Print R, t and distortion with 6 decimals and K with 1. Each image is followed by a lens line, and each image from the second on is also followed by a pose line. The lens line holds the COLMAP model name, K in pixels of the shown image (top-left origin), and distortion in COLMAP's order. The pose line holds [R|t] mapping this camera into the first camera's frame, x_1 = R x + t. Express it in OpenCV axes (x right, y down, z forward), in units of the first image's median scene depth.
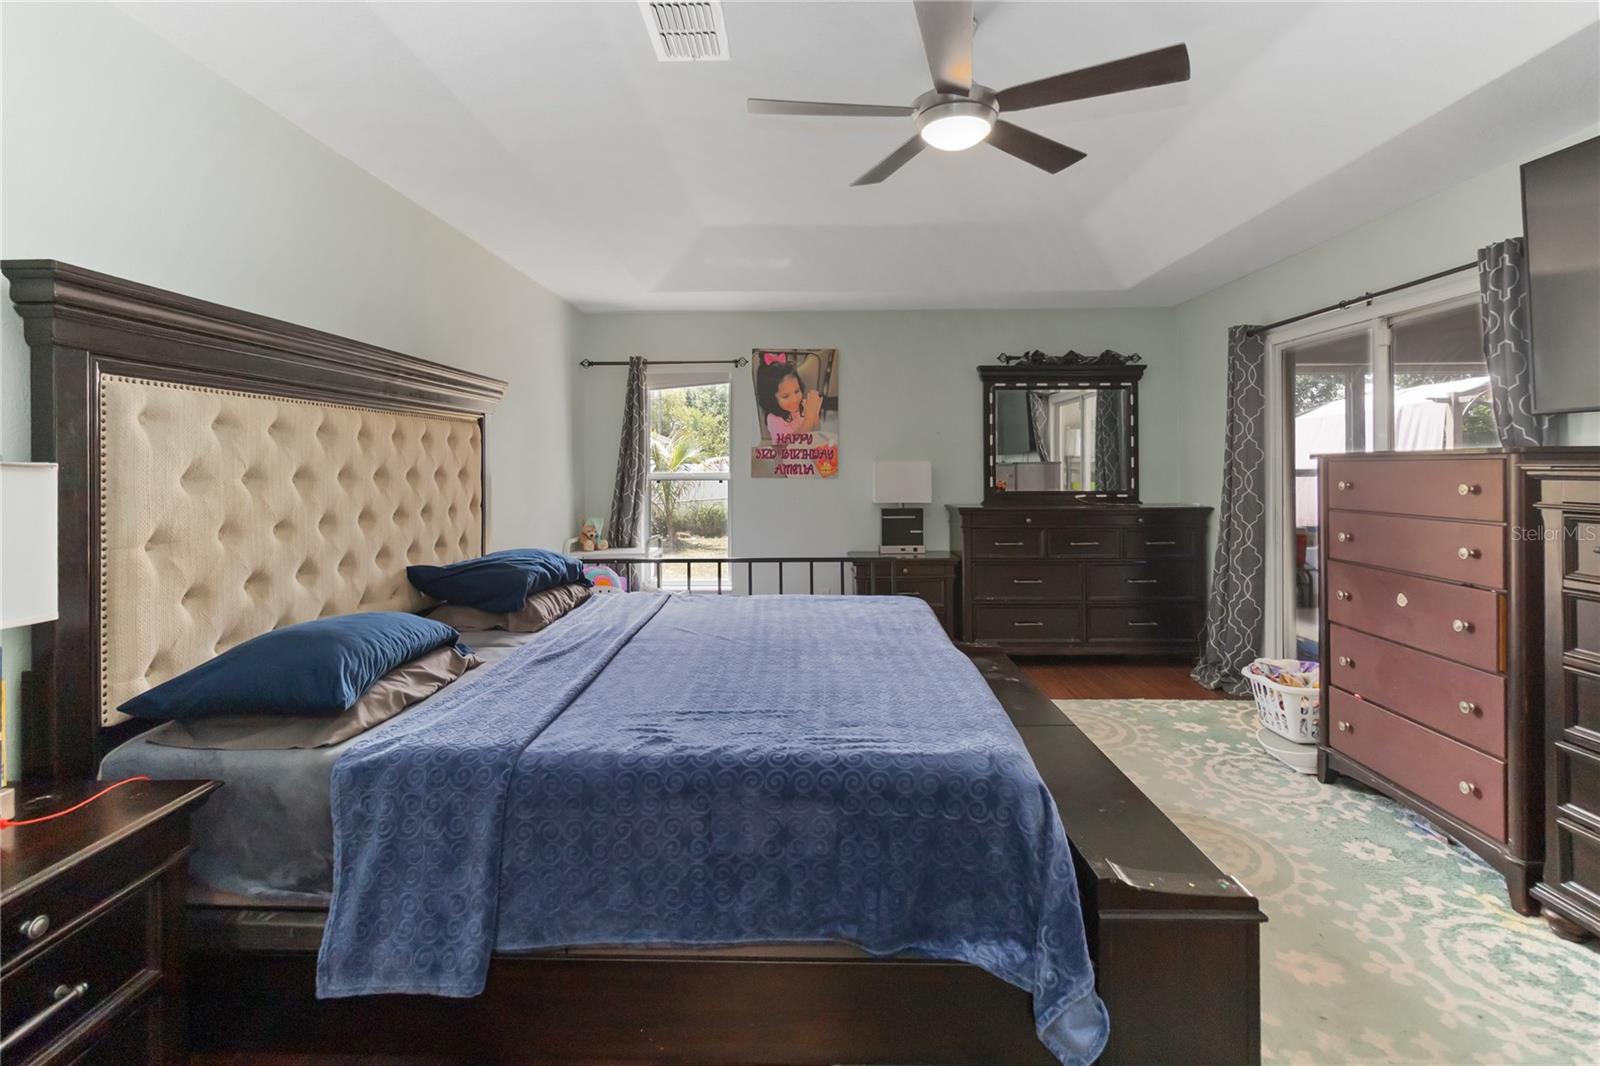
lens RADIAL K [[743.5, 0, 801.2], [0, 743.5, 475.7], [0, 0, 1]] dist [0.021568, -0.000268]
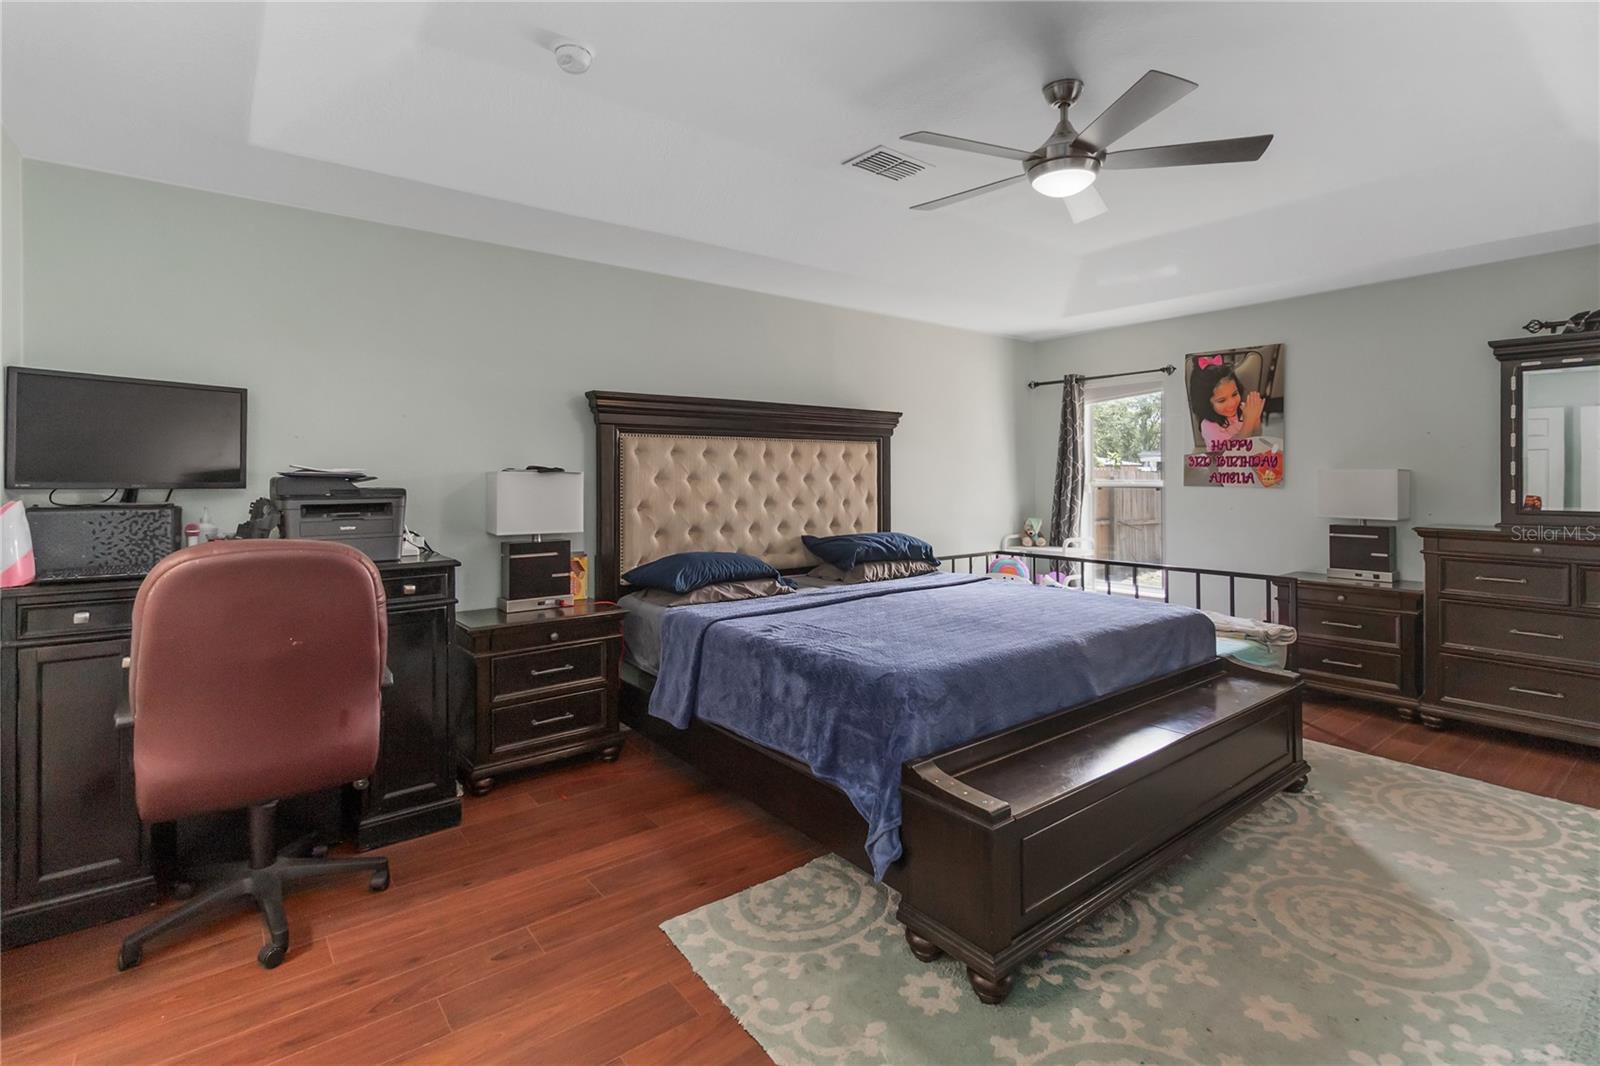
lens RADIAL K [[743.5, 0, 801.2], [0, 743.5, 475.7], [0, 0, 1]] dist [0.021568, -0.000268]
pose [[0.652447, 0.006150, -0.757809, 0.364373], [-0.013169, 0.999908, -0.003223, -0.001019], [0.757720, 0.012082, 0.652468, -0.025719]]
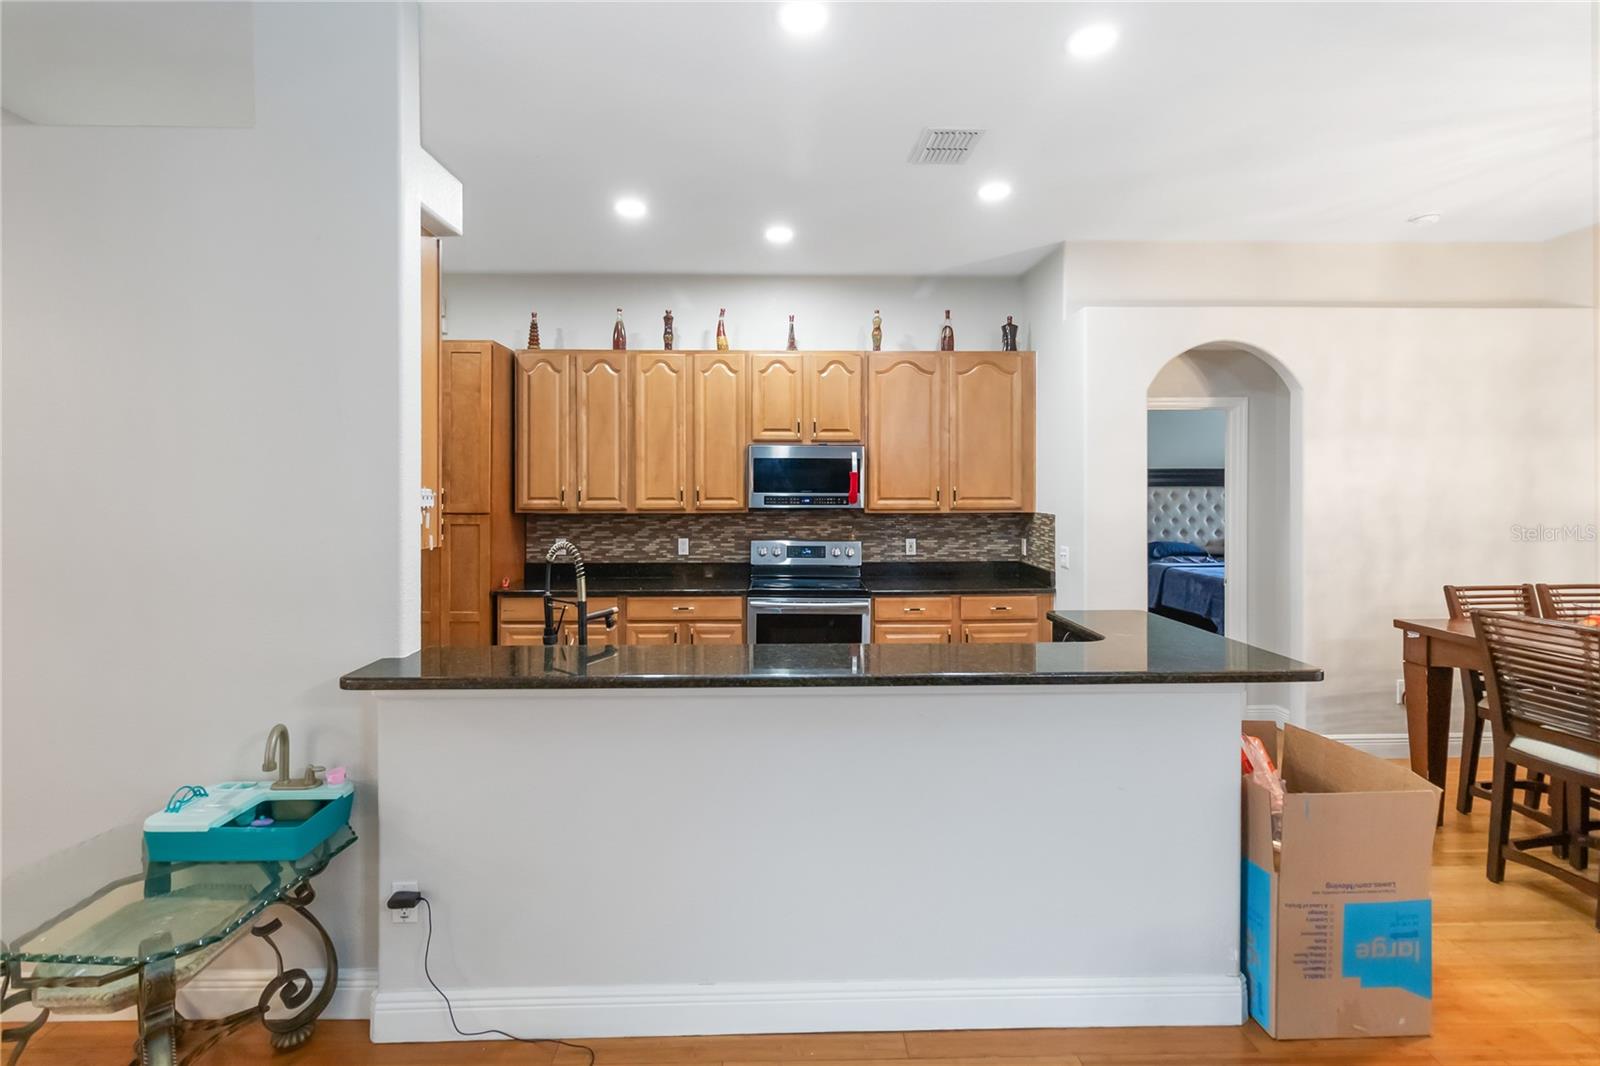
lens RADIAL K [[743.5, 0, 801.2], [0, 743.5, 475.7], [0, 0, 1]] dist [0.021568, -0.000268]
pose [[0.067744, -0.003401, -0.997697, 1.268746], [-0.015254, 0.999874, -0.004444, -0.047987], [0.997586, 0.015520, 0.067684, -0.504649]]
